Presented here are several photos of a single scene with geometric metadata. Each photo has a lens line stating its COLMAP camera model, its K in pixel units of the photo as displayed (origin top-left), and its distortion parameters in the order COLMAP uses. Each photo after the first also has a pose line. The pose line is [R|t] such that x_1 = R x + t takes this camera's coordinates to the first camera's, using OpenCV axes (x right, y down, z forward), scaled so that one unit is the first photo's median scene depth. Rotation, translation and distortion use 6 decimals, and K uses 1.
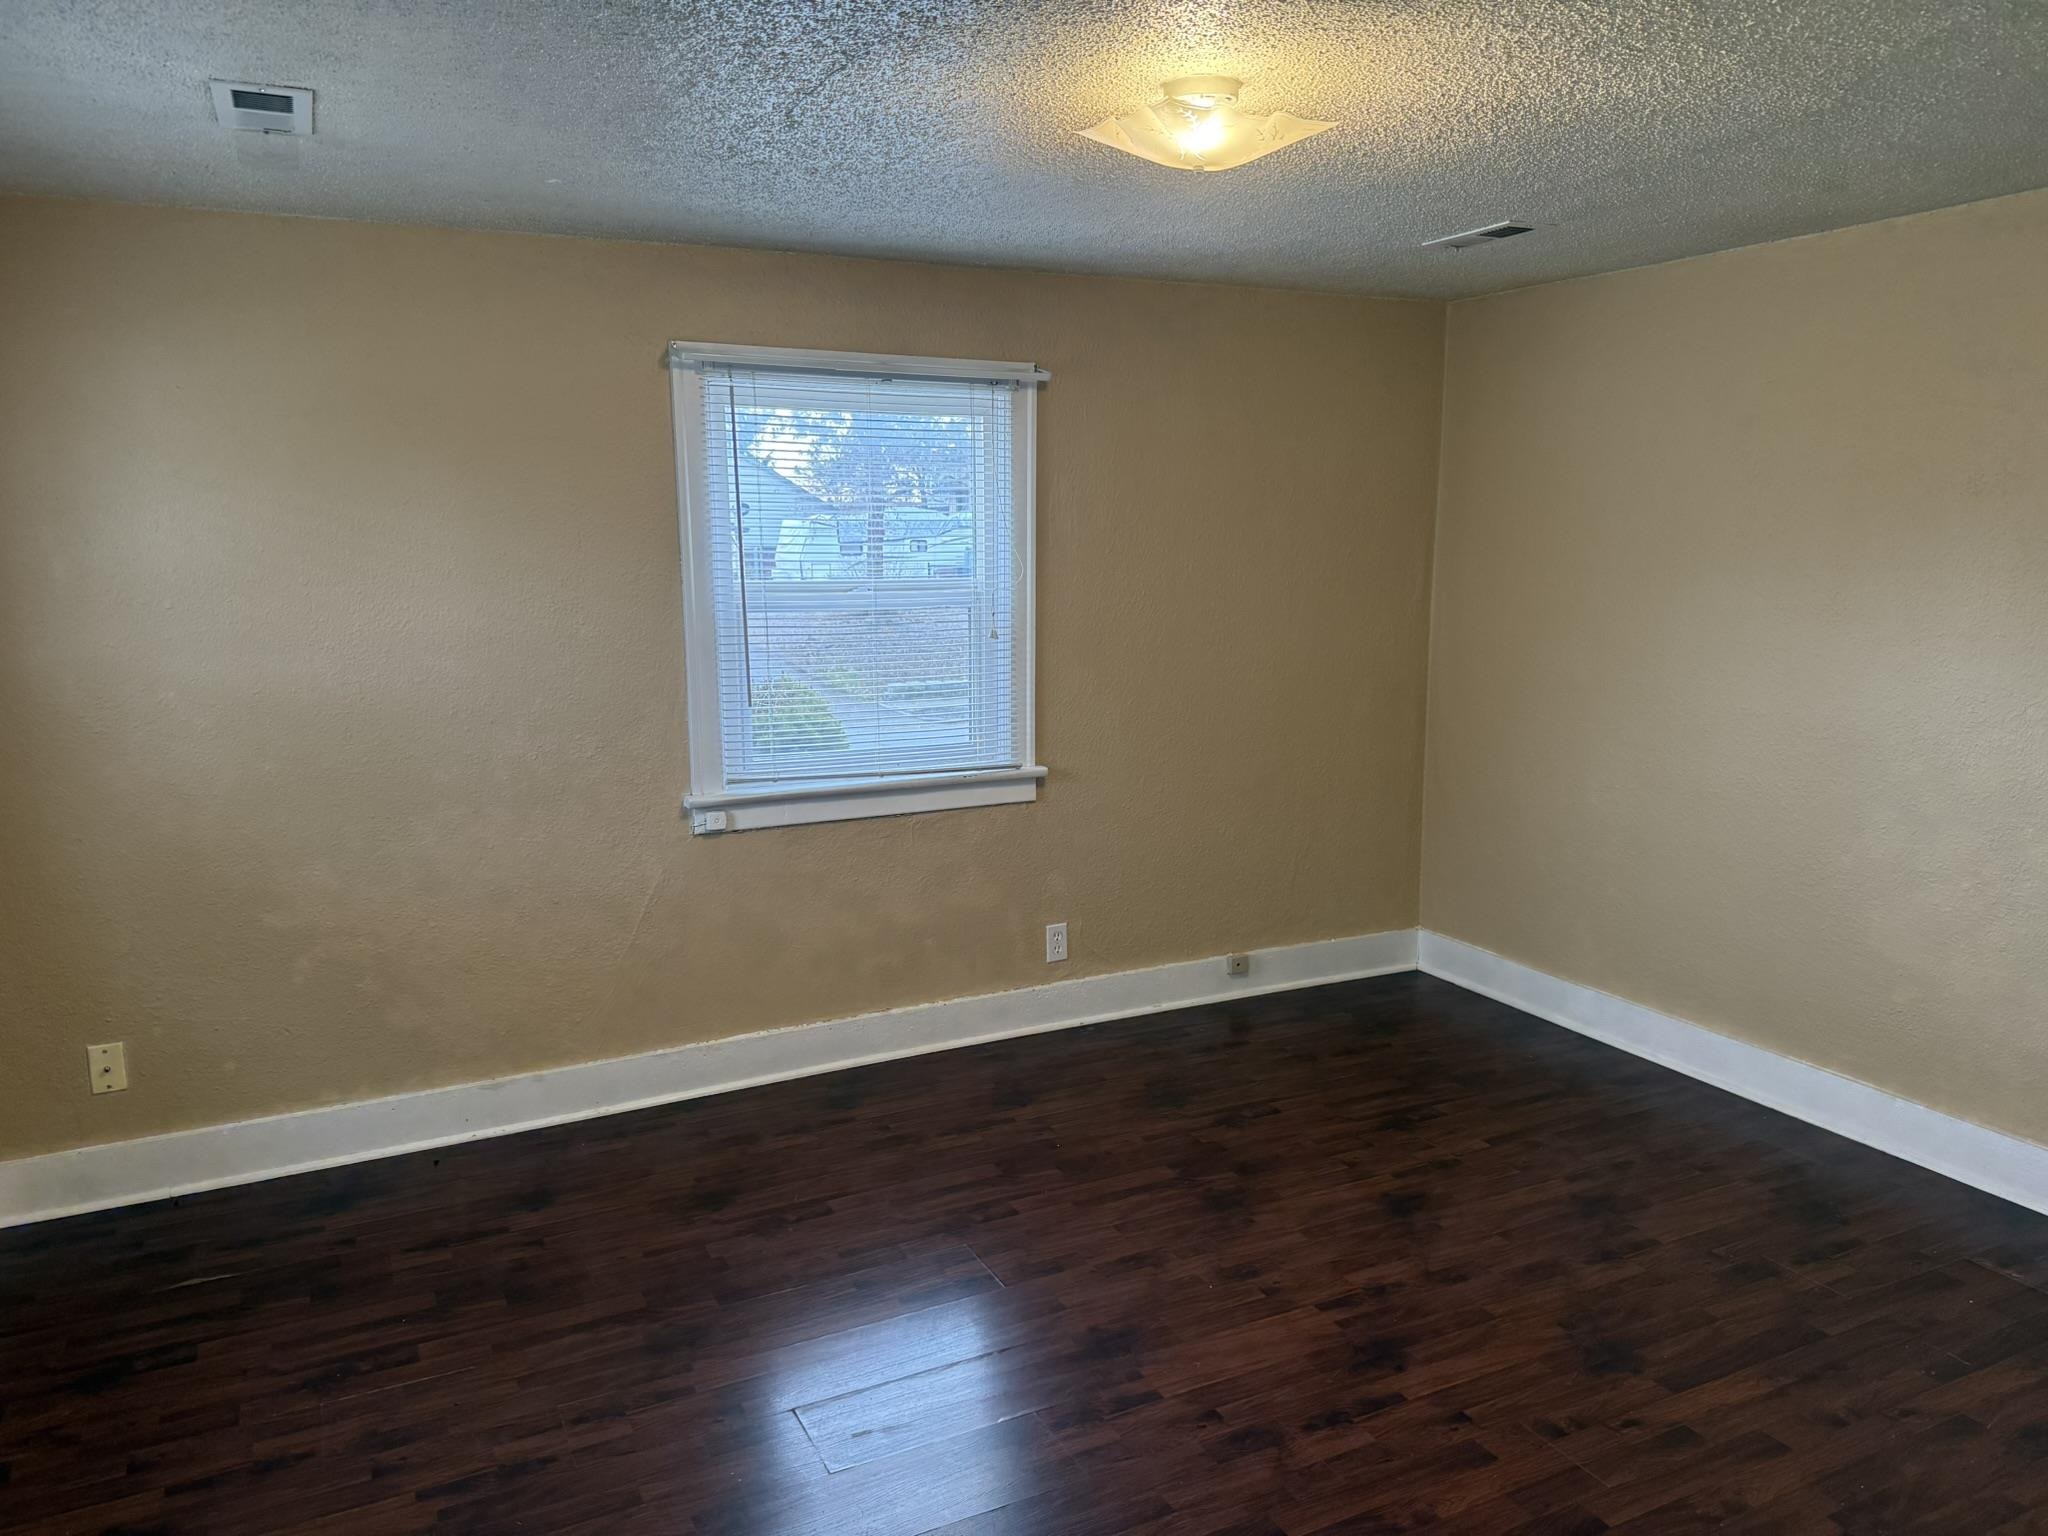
lens RADIAL K [[1460.6, 0, 1019.5], [0, 1460.6, 758.1], [0, 0, 1]] dist [0.096158, -0.090921]
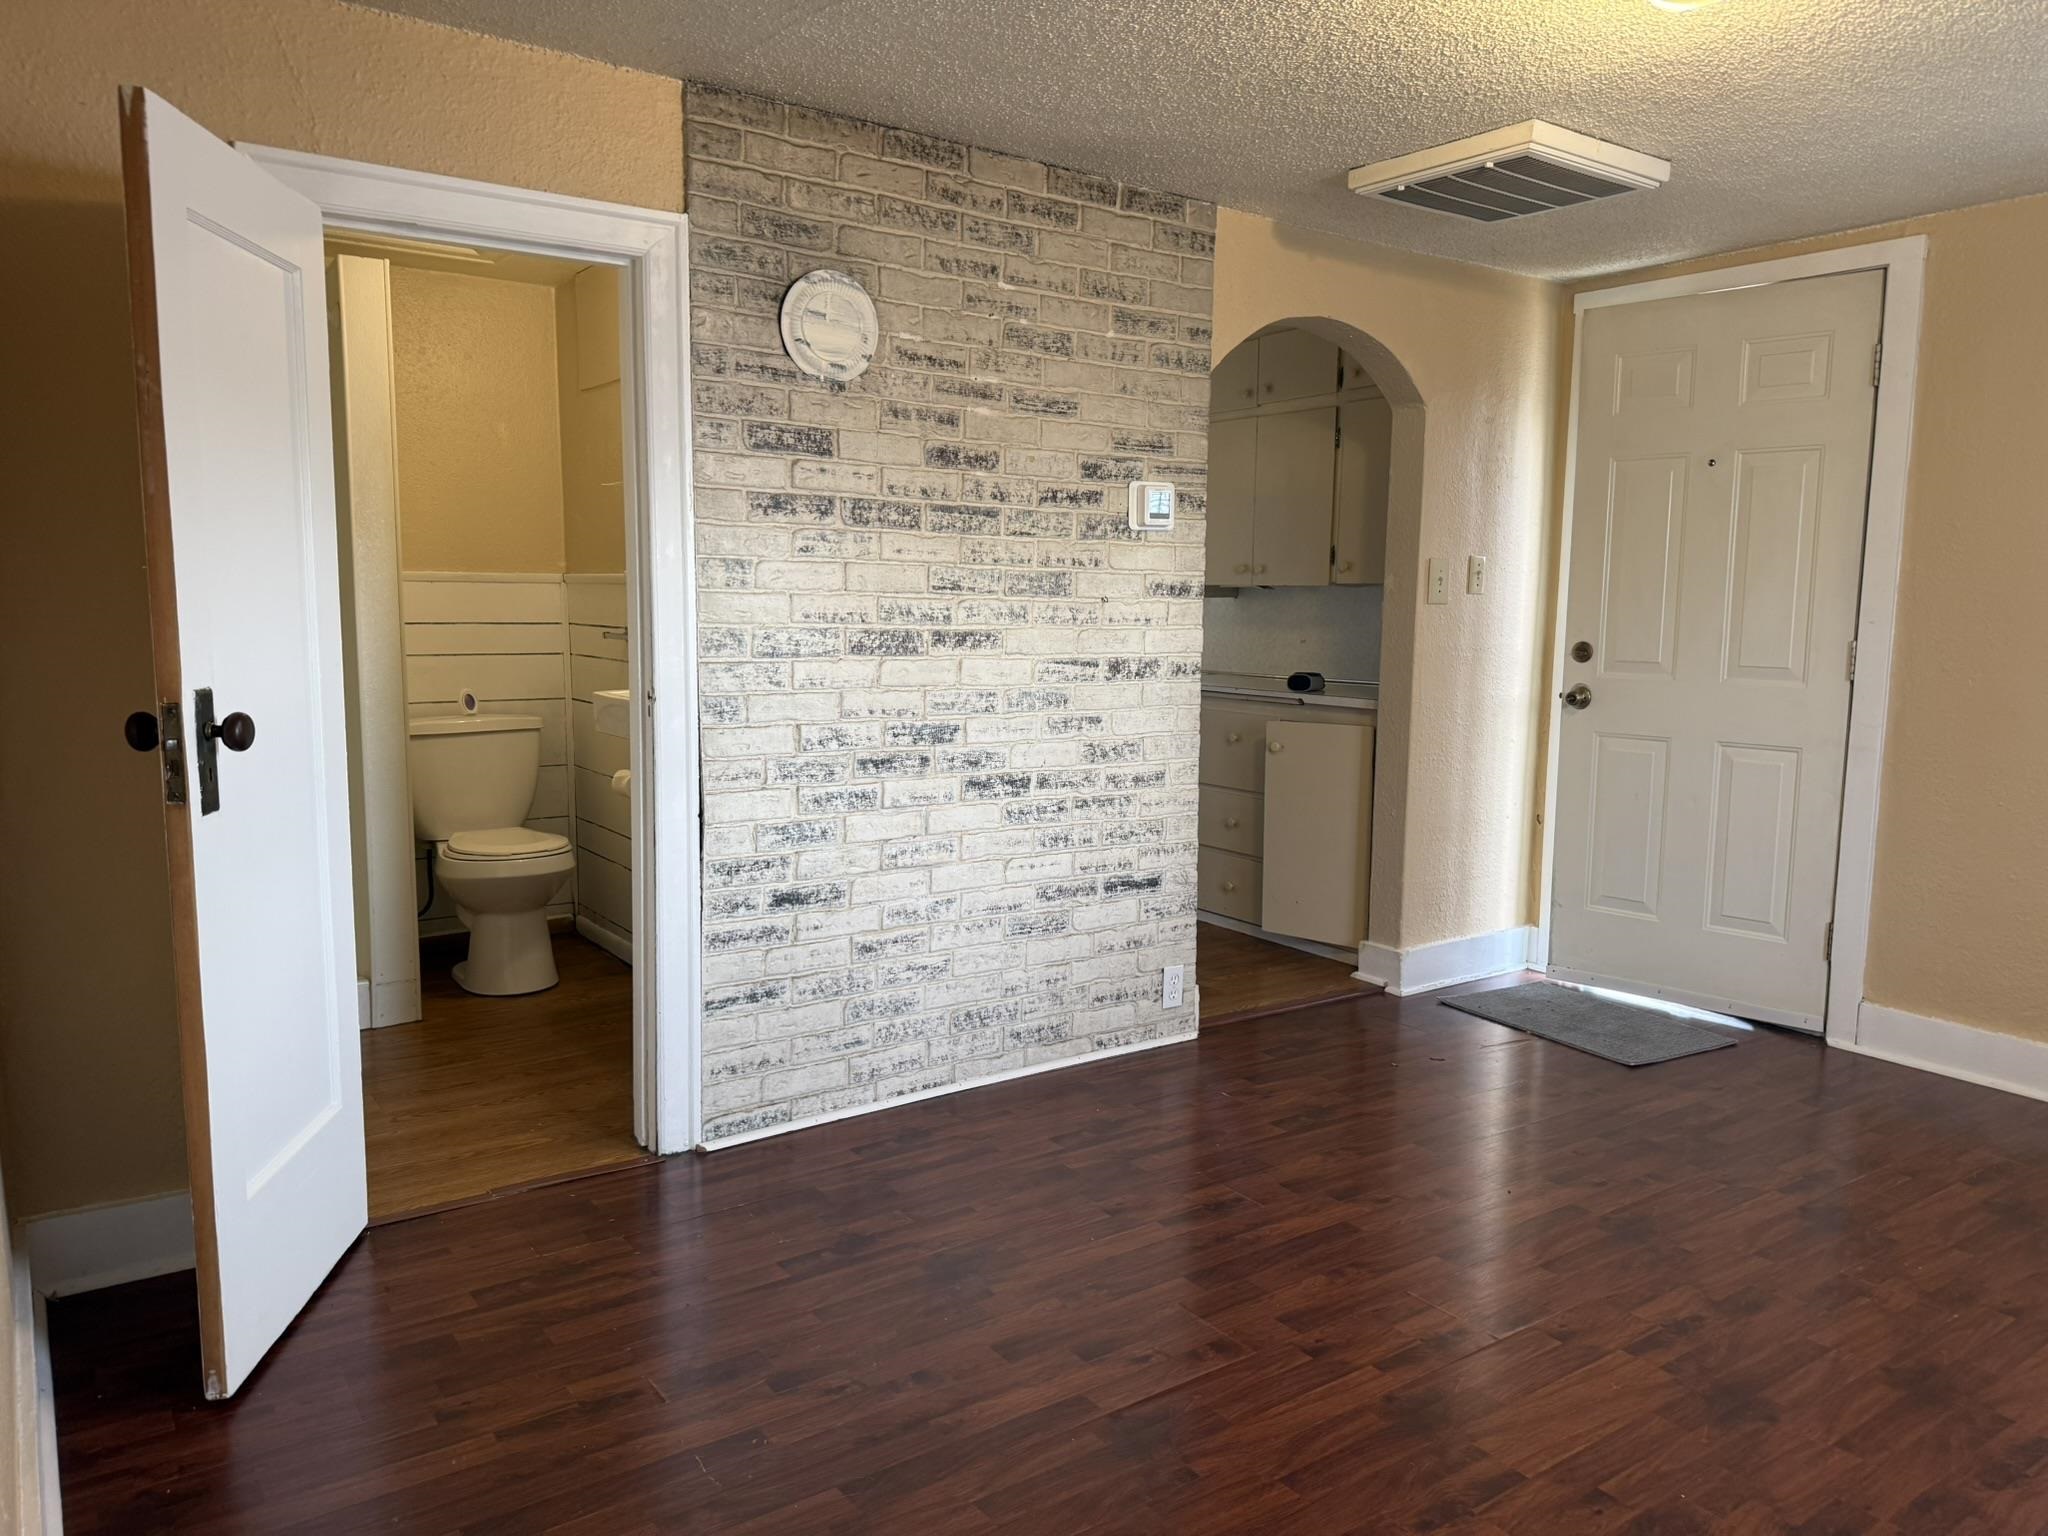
lens RADIAL K [[1460.6, 0, 1040.6], [0, 1460.6, 761.6], [0, 0, 1]] dist [0.096158, -0.090921]
pose [[-0.983338, 0.019016, -0.180790, 0.417321], [-0.032998, 0.959321, 0.280383, -0.116755], [0.178768, 0.281677, -0.942709, 1.160037]]
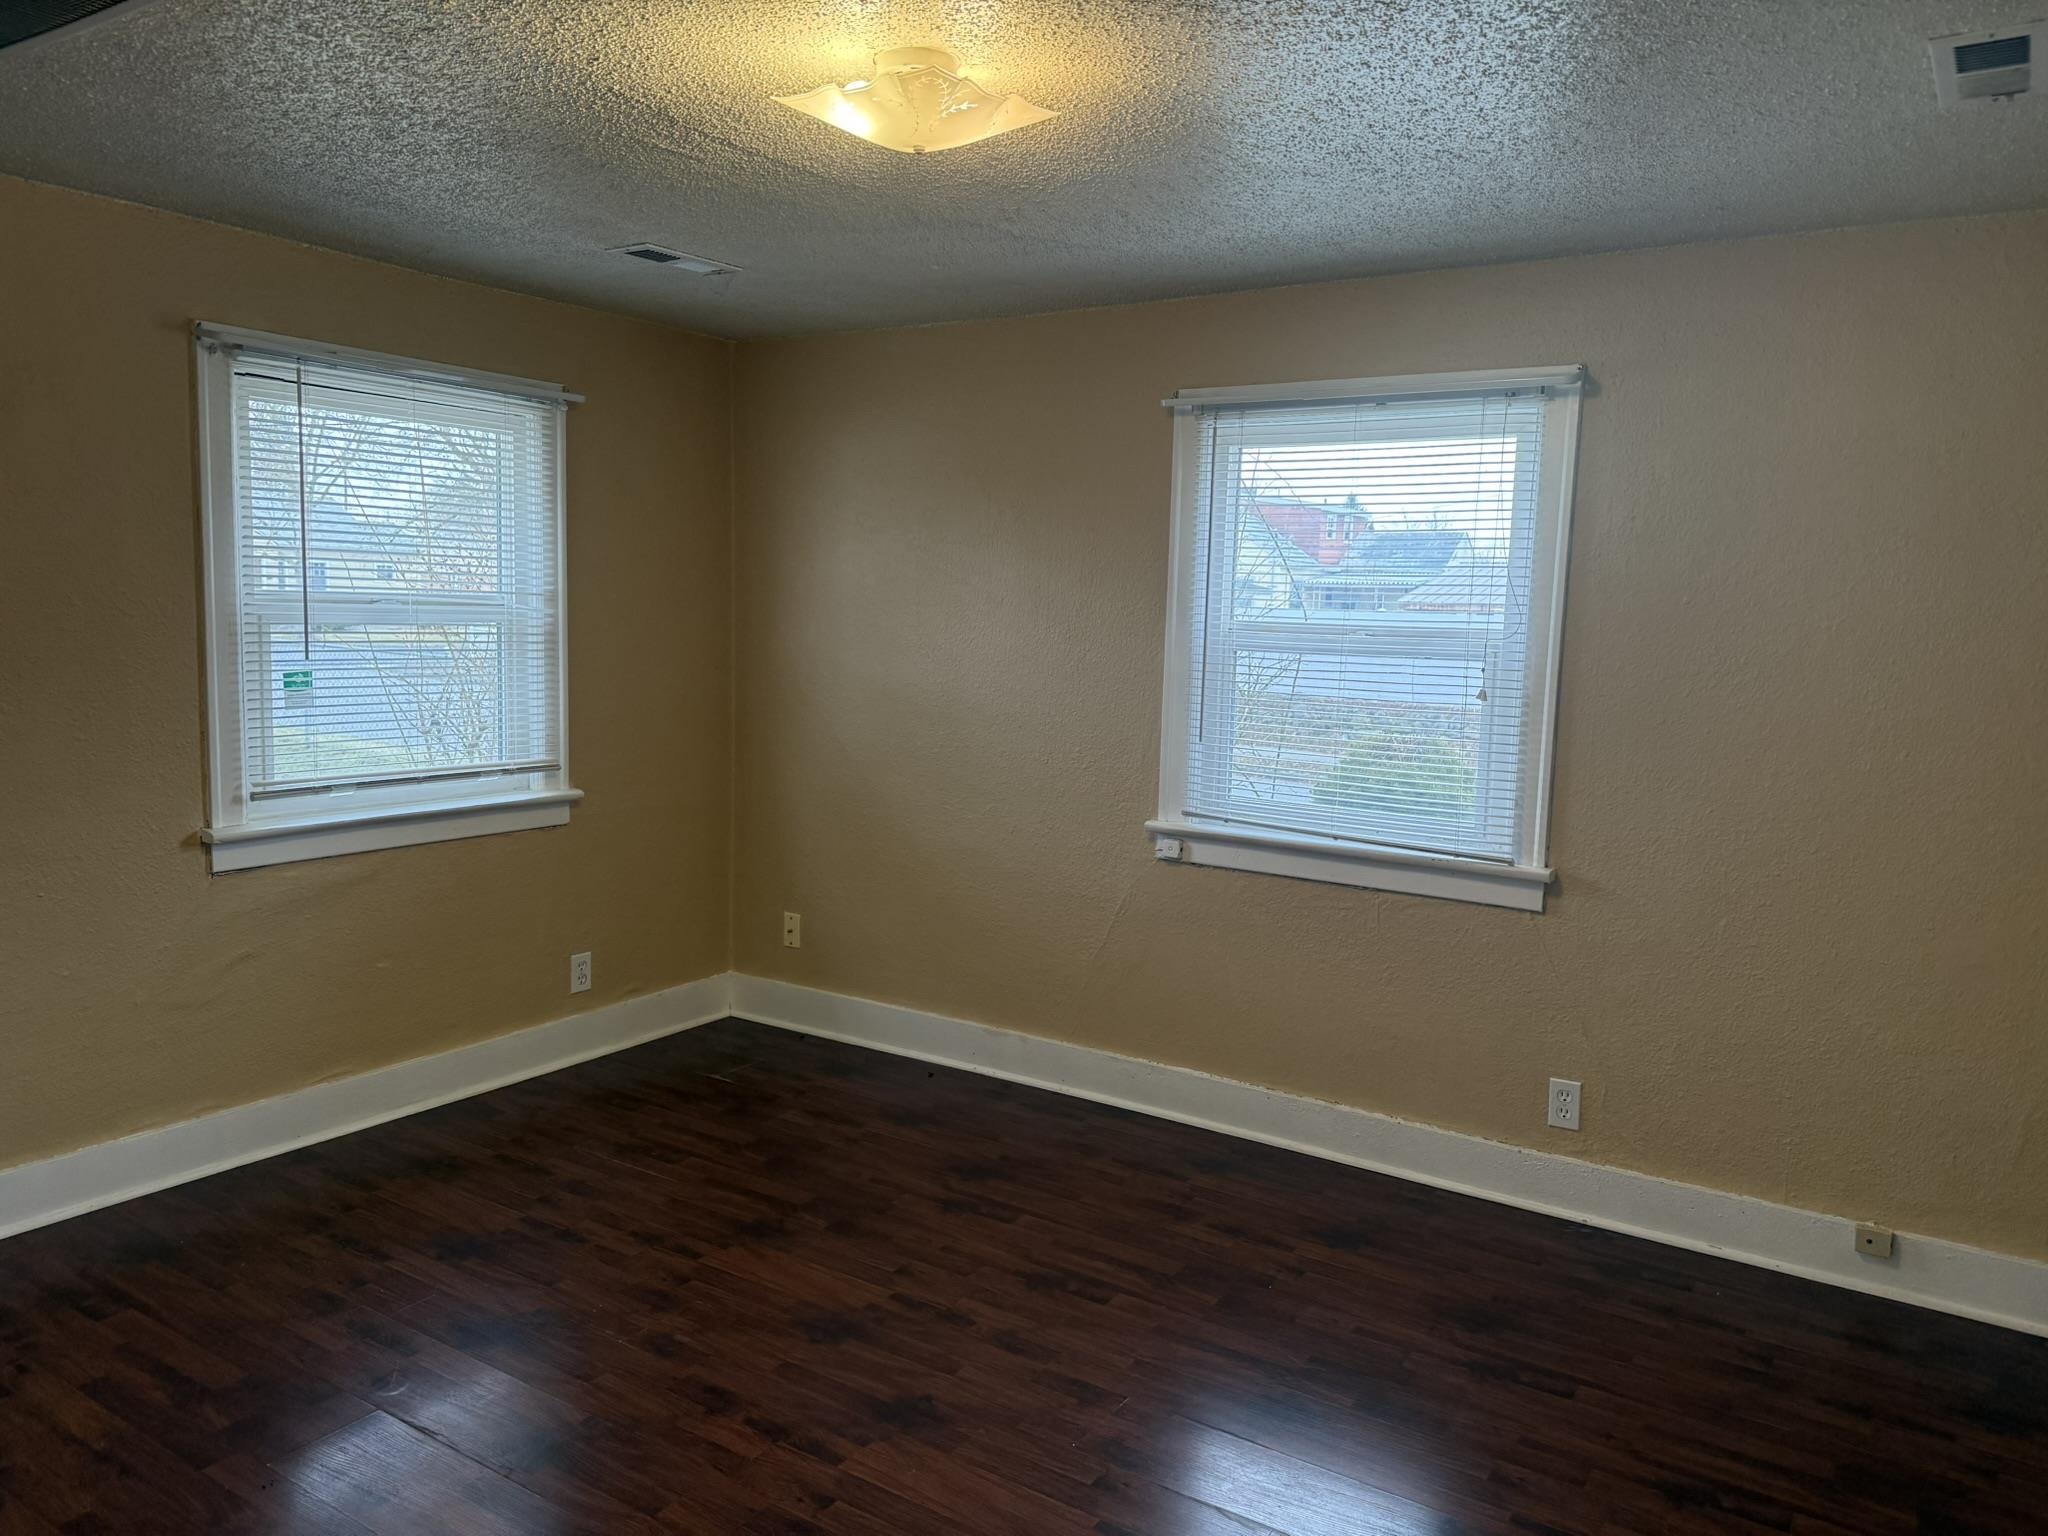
lens RADIAL K [[1460.6, 0, 1053.7], [0, 1460.6, 769.0], [0, 0, 1]] dist [0.096158, -0.090921]
pose [[0.524955, 0.122682, -0.842242, 0.601012], [-0.173955, 0.984134, 0.034927, -0.032761], [0.833164, 0.128177, 0.537967, 0.379851]]
